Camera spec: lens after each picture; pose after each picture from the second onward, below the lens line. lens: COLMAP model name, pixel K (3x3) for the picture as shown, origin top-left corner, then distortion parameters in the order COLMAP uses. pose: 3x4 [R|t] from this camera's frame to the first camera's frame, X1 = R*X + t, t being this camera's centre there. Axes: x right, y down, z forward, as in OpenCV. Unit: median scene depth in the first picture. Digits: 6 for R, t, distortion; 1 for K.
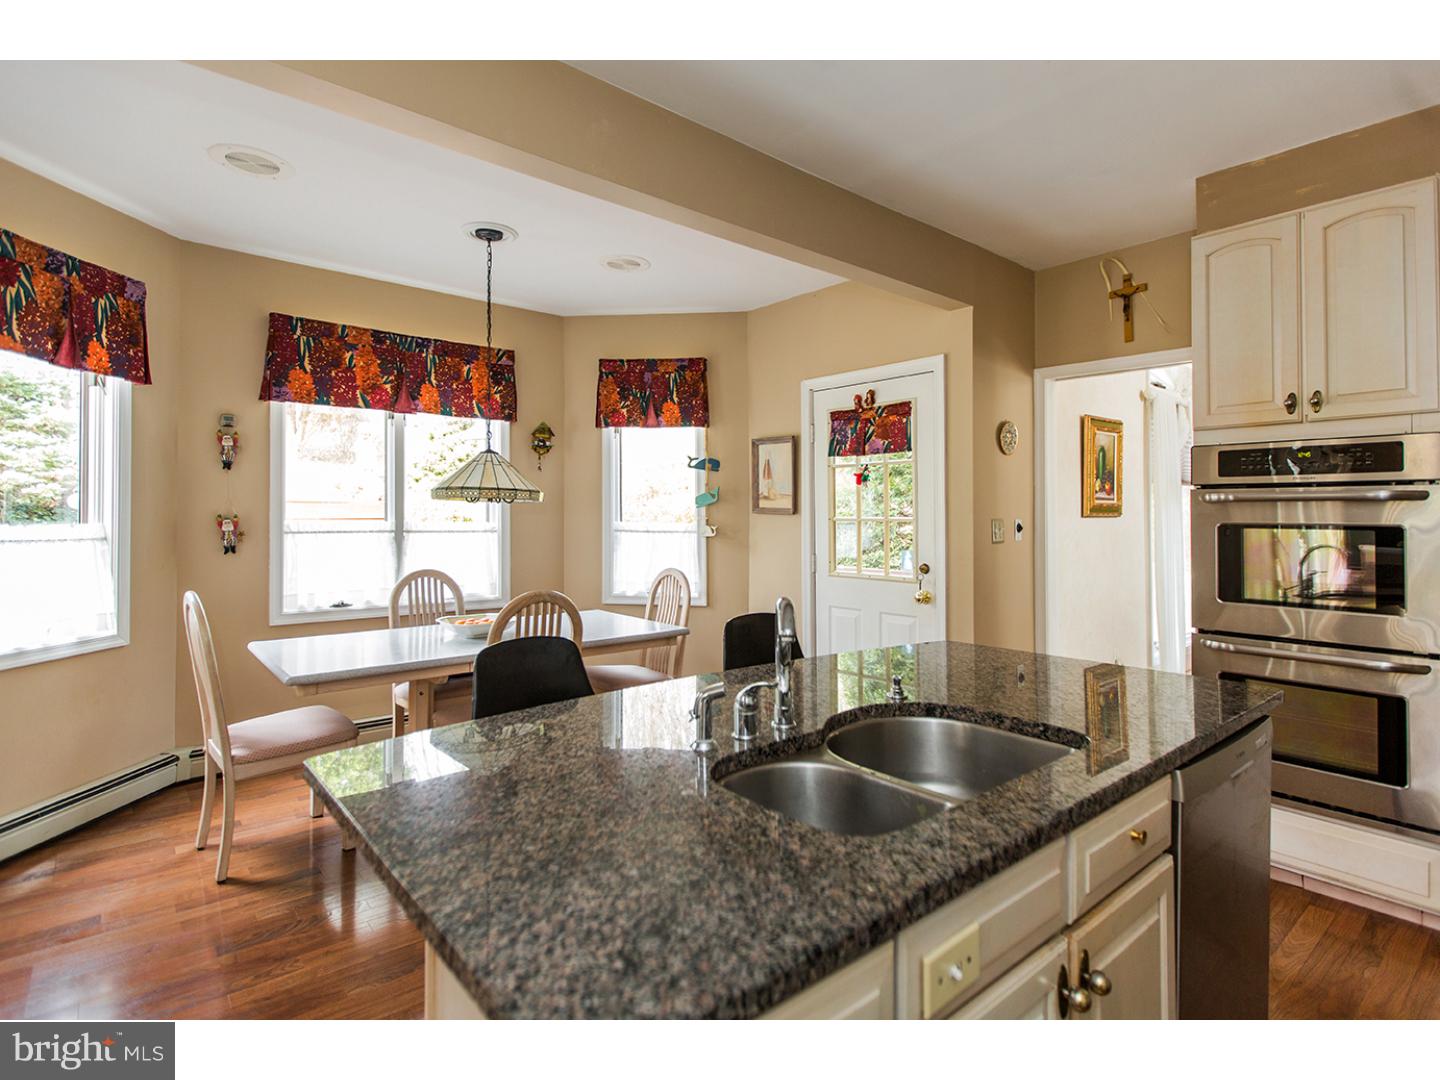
lens RADIAL K [[682.1, 0, 715.7], [0, 682.1, 518.1], [0, 0, 1]] dist [0.000517, 0.012220]
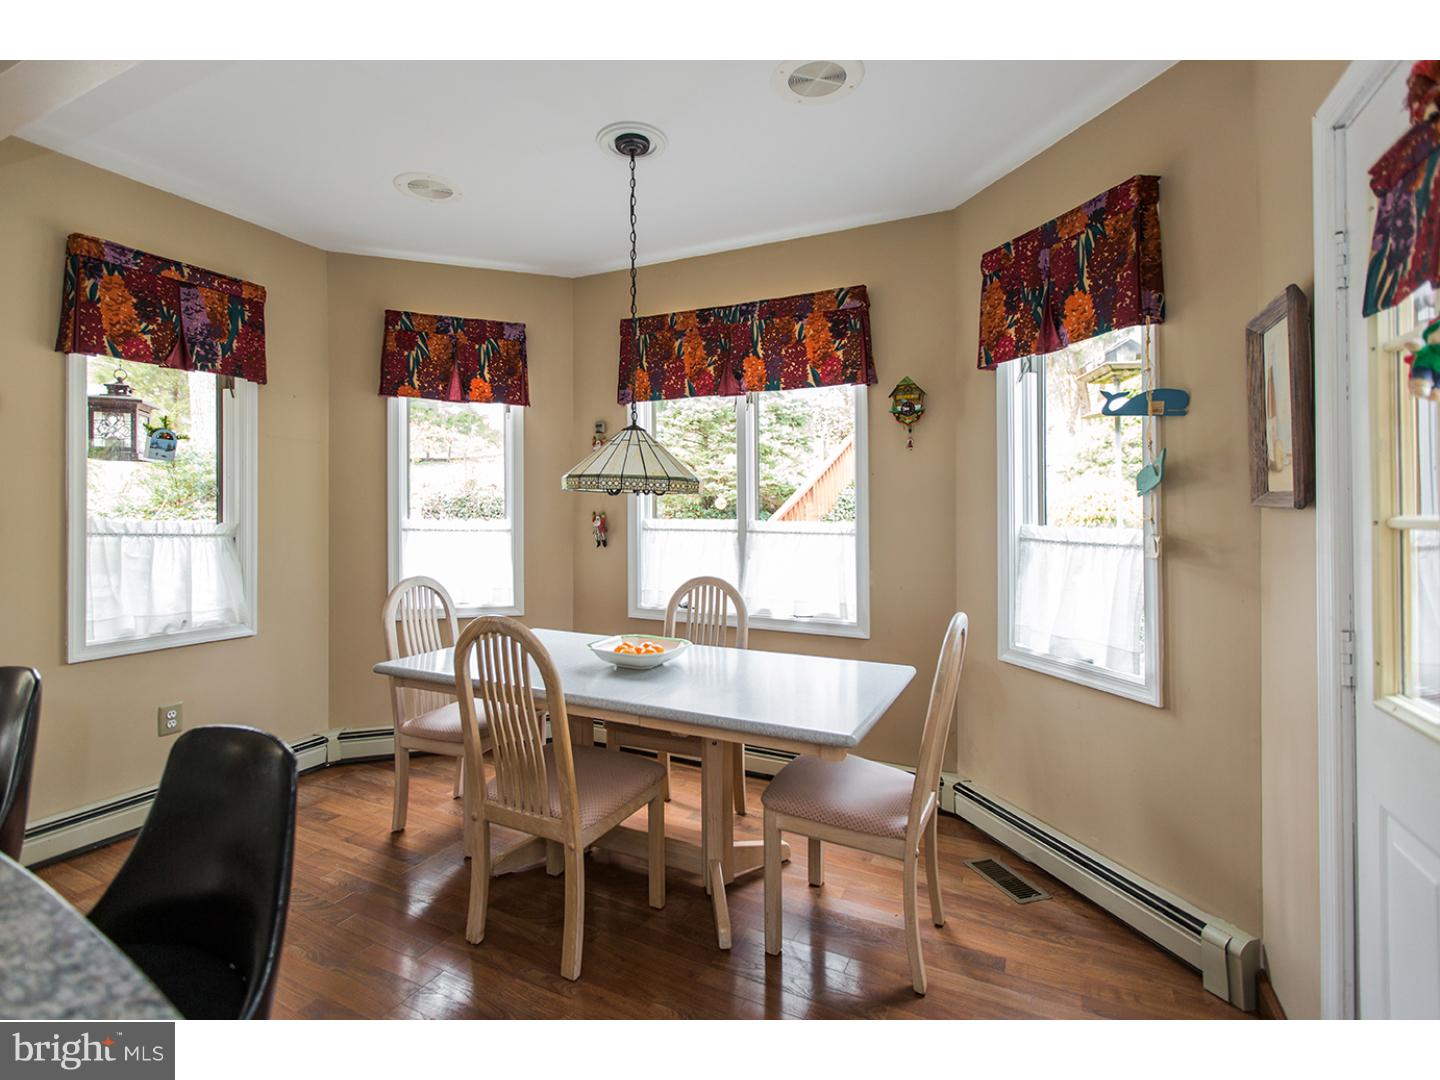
lens RADIAL K [[682.1, 0, 715.7], [0, 682.1, 518.1], [0, 0, 1]] dist [0.000517, 0.012220]
pose [[0.423804, 0.004732, -0.905741, 0.337265], [-0.008040, 0.999967, 0.001463, 0.001870], [0.905718, 0.006662, 0.423828, 0.633479]]
